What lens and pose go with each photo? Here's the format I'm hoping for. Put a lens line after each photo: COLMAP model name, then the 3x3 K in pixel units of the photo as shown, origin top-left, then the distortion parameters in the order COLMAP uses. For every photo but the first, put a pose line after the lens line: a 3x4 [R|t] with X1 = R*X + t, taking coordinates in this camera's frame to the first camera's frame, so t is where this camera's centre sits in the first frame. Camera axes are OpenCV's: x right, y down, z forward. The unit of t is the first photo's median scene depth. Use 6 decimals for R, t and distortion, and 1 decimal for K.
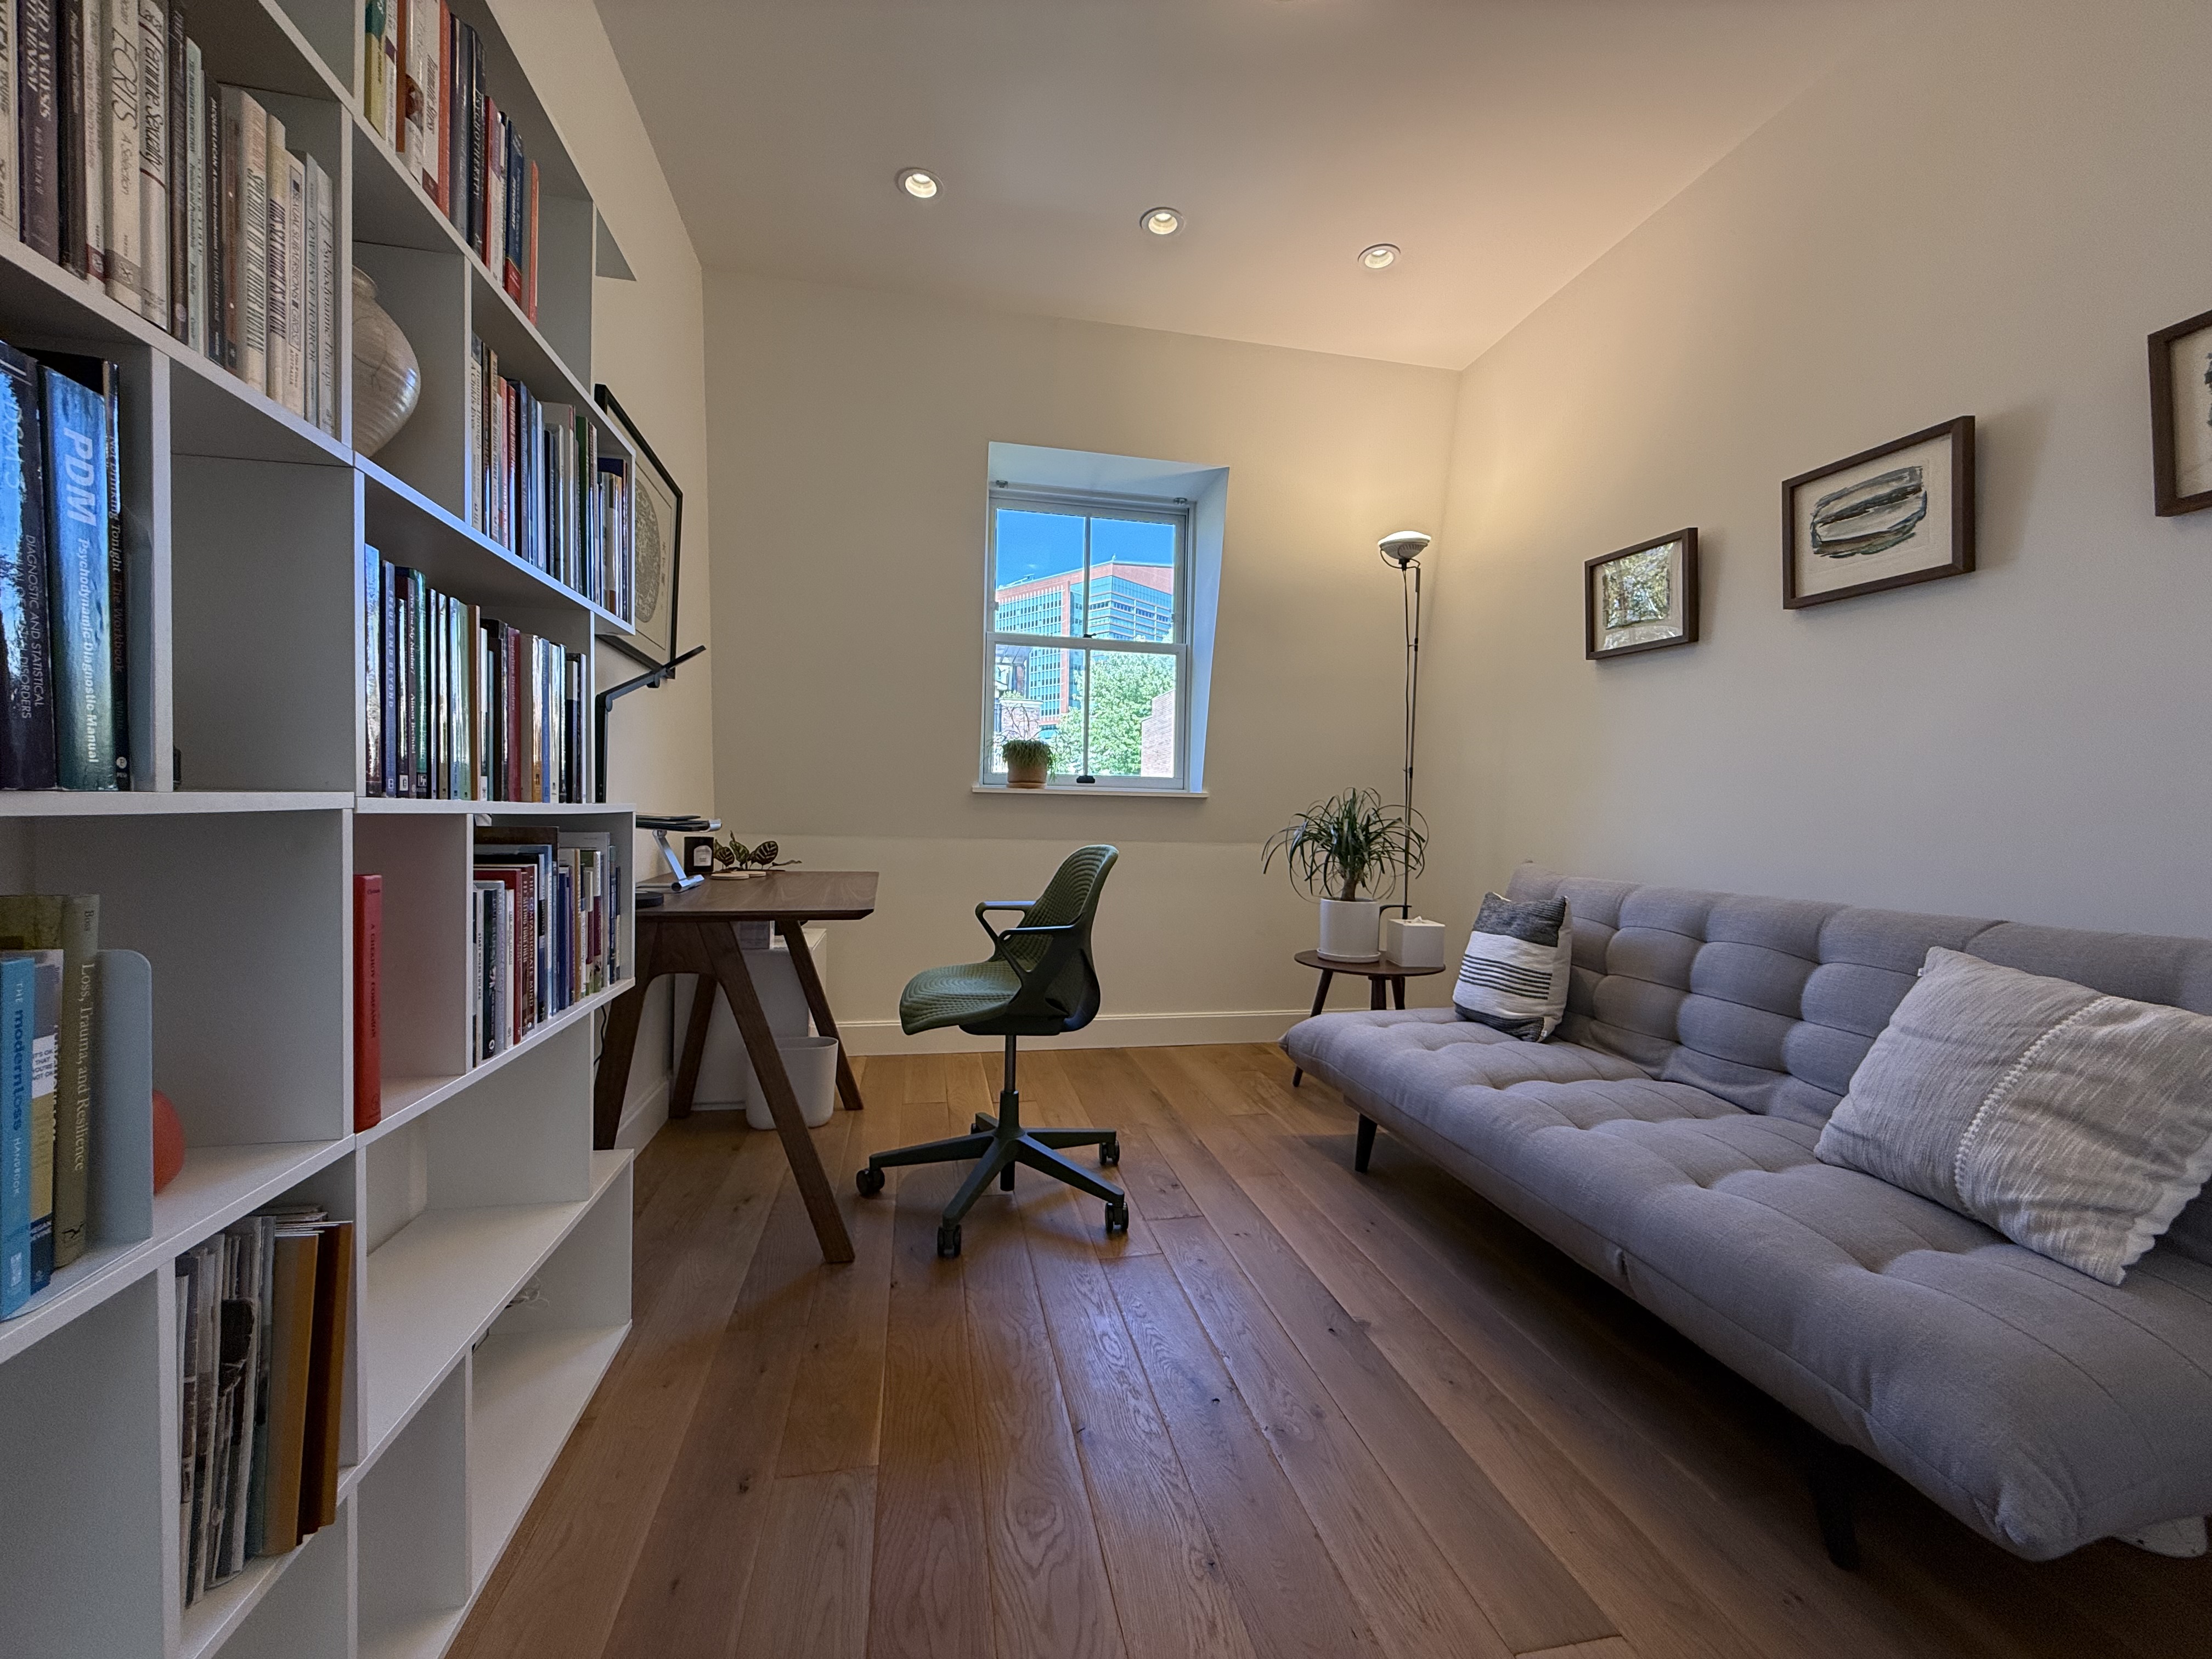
lens RADIAL K [[872.6, 0, 1106.0], [0, 872.6, 829.5], [0, 0, 1]] dist [-0.000536, -0.004794]
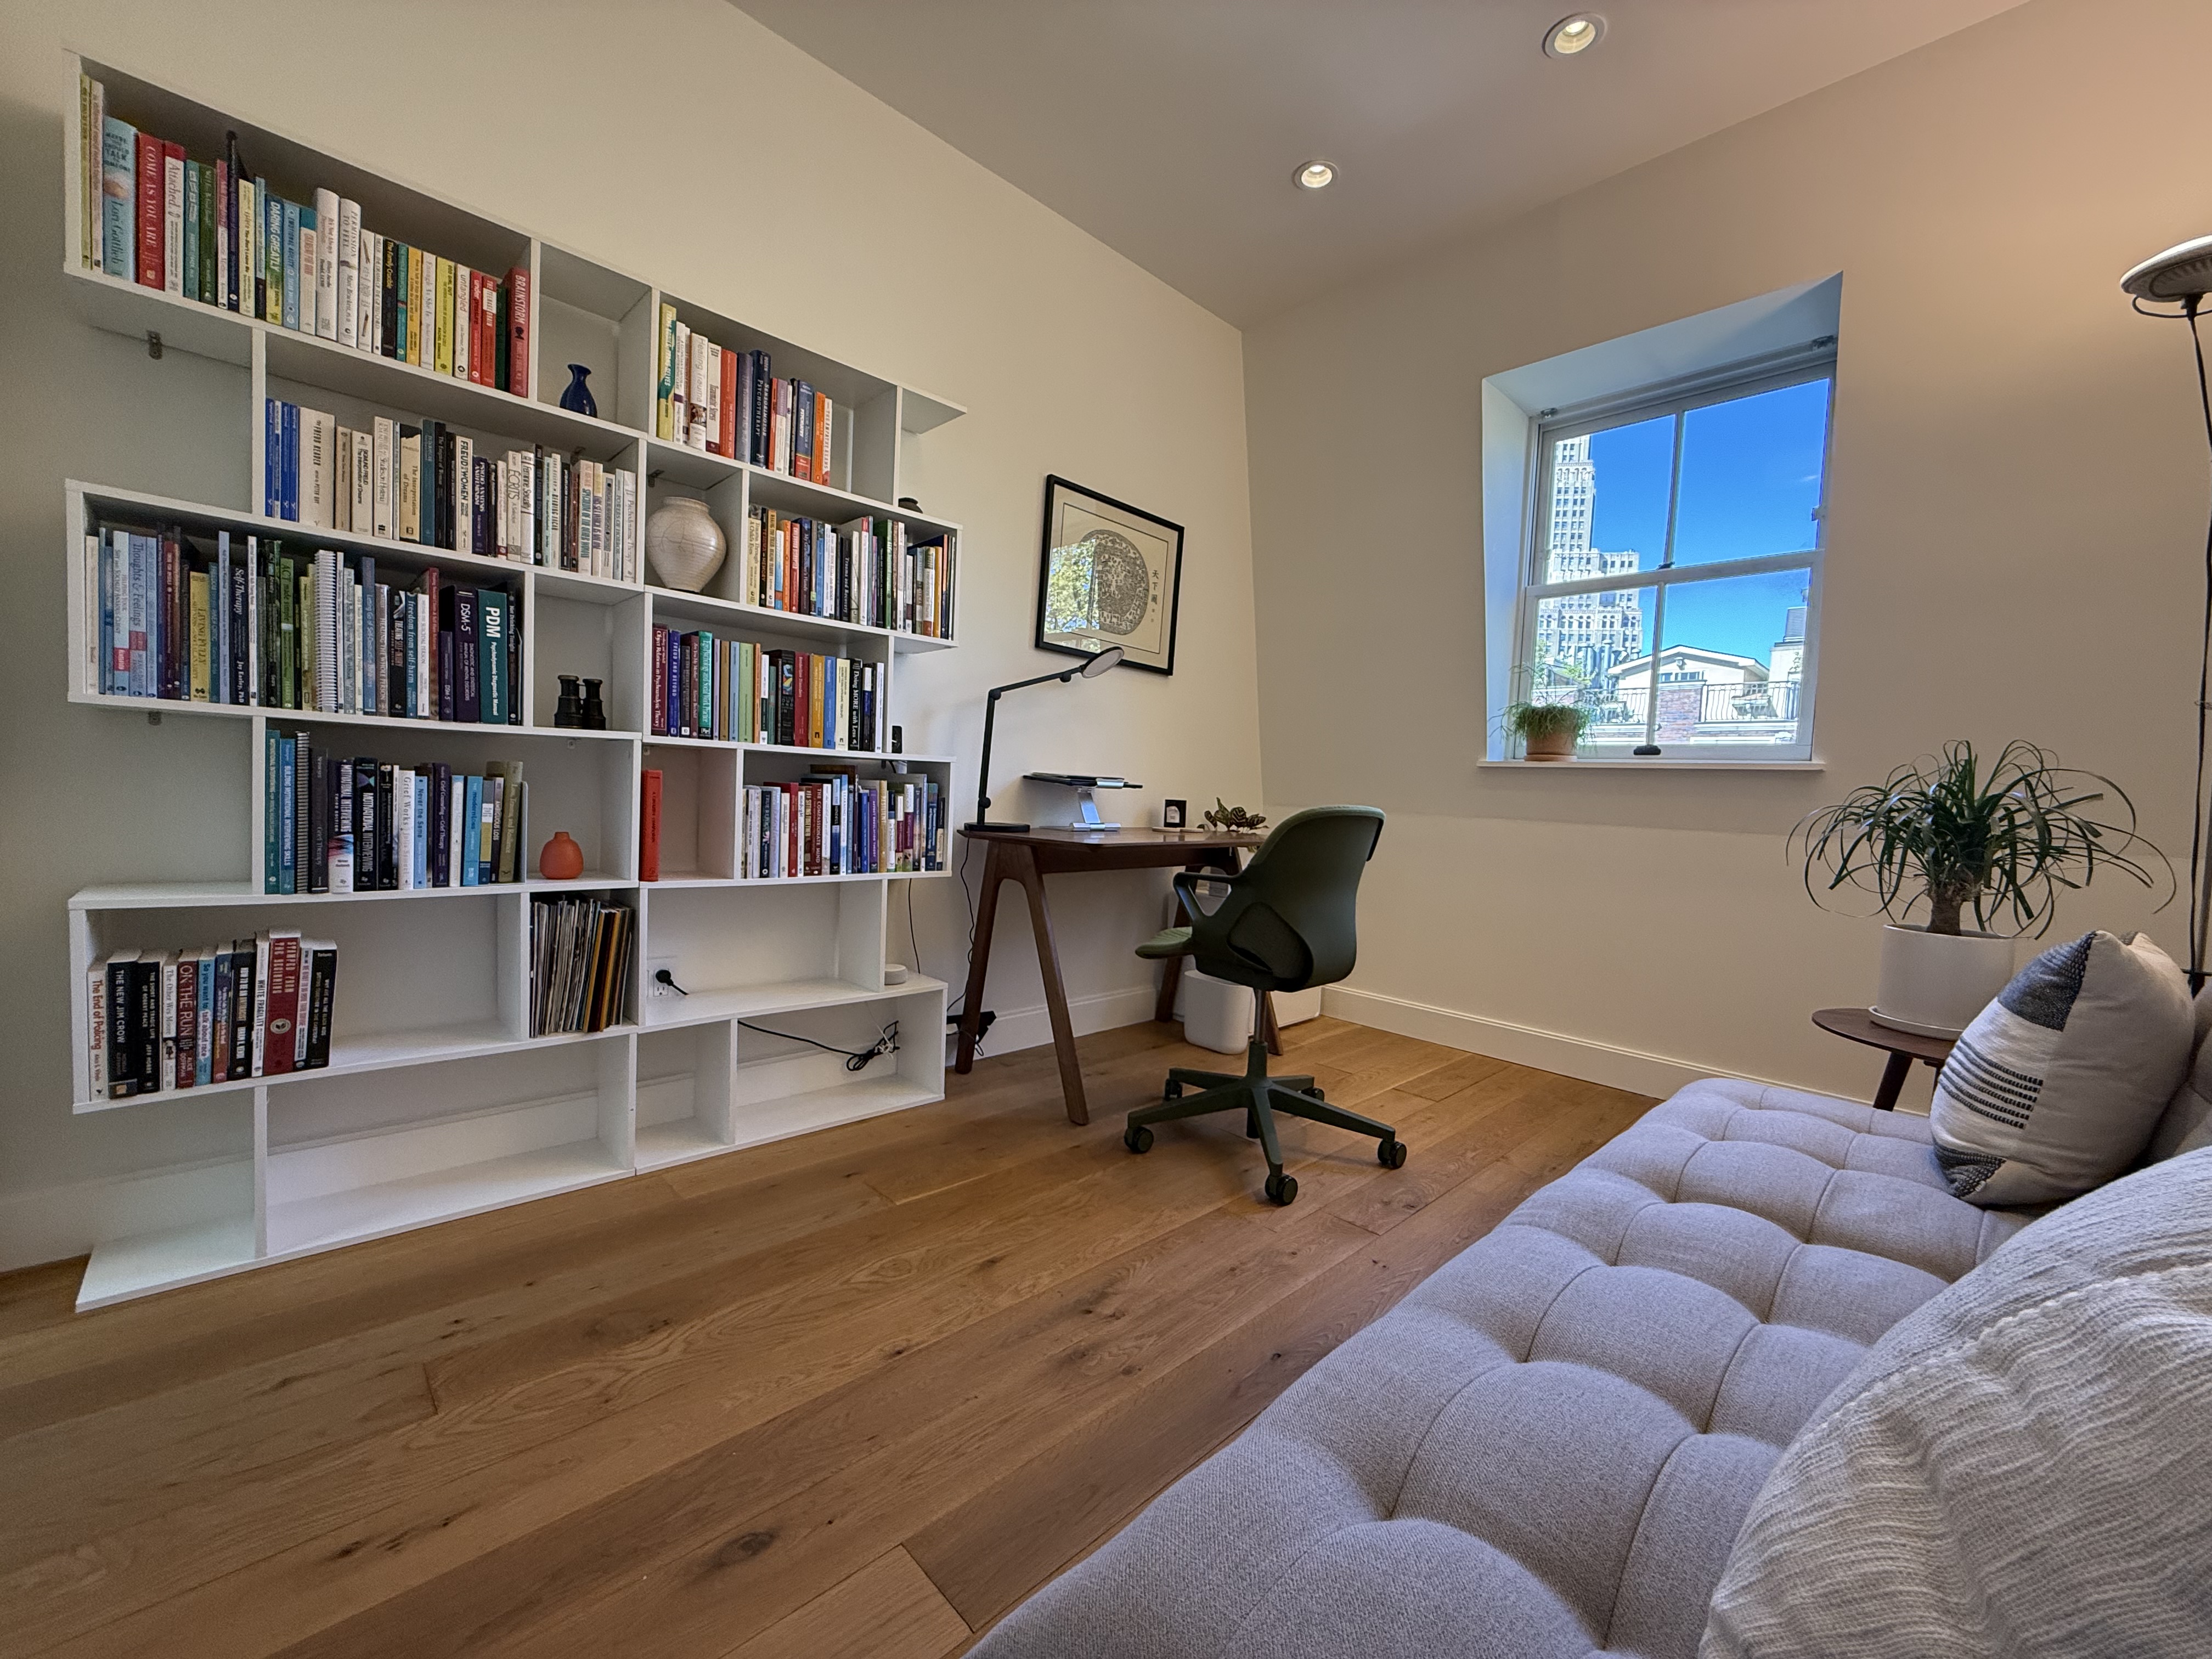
lens RADIAL K [[872.6, 0, 1106.0], [0, 872.6, 829.5], [0, 0, 1]] dist [-0.000536, -0.004794]
pose [[0.537642, 0.040934, -0.842179, 0.817264], [-0.049095, 0.998646, 0.017197, 0.052111], [0.841743, 0.032101, 0.538924, 0.365835]]
